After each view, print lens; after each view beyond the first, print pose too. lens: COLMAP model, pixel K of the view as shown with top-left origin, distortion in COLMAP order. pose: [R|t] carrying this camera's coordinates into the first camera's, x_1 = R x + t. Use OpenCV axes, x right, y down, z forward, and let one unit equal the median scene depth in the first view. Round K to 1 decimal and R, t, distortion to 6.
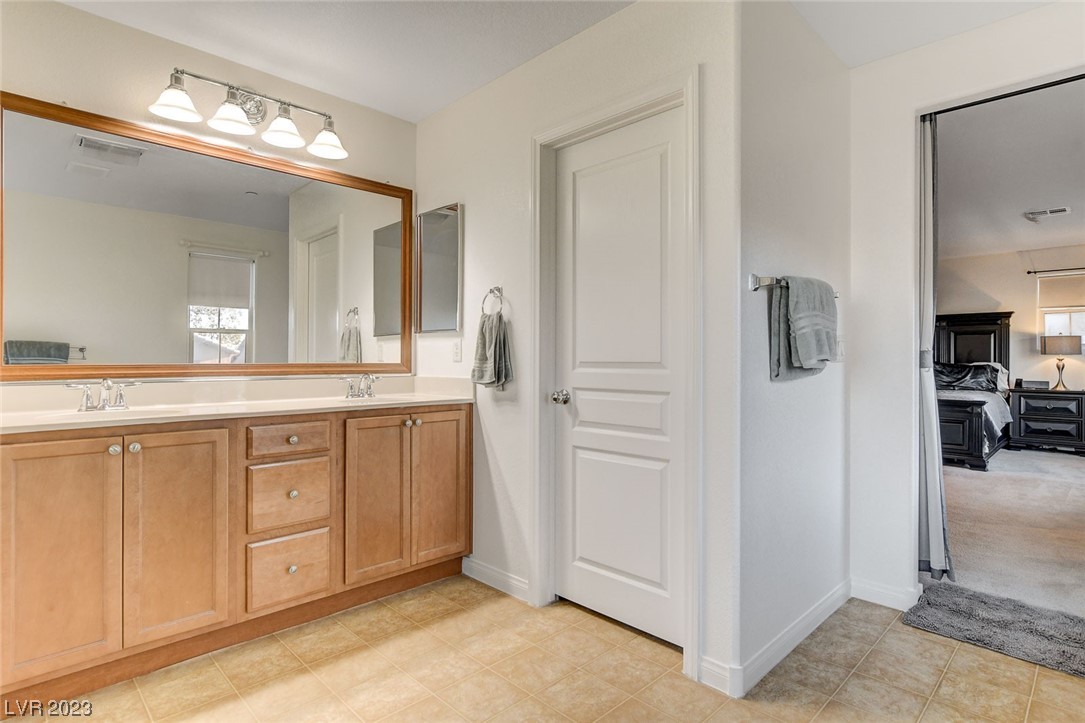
lens RADIAL K [[564.8, 0, 536.2], [0, 564.8, 357.4], [0, 0, 1]] dist [-0.016776, 0.001028]
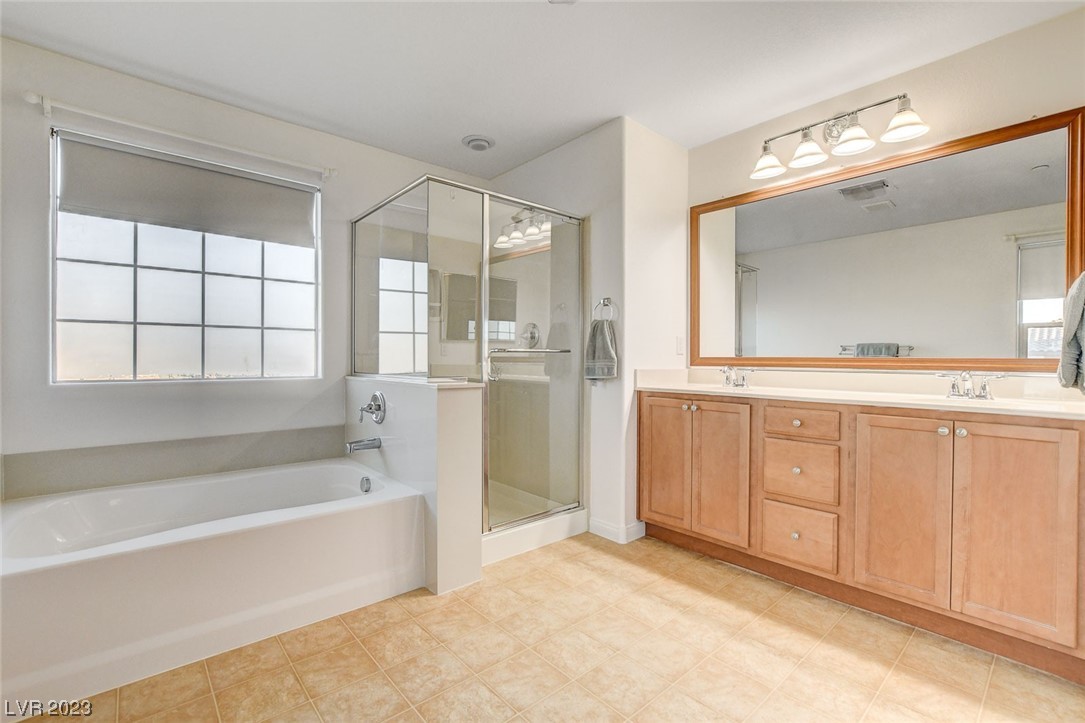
lens RADIAL K [[480.4, 0, 549.5], [0, 480.4, 357.5], [0, 0, 1]] dist [-0.015475, 0.000378]
pose [[-0.050918, 0.003602, -0.998696, 0.528093], [0.003335, 0.999989, 0.003436, 0.006572], [0.998697, -0.003156, -0.050929, 0.511503]]
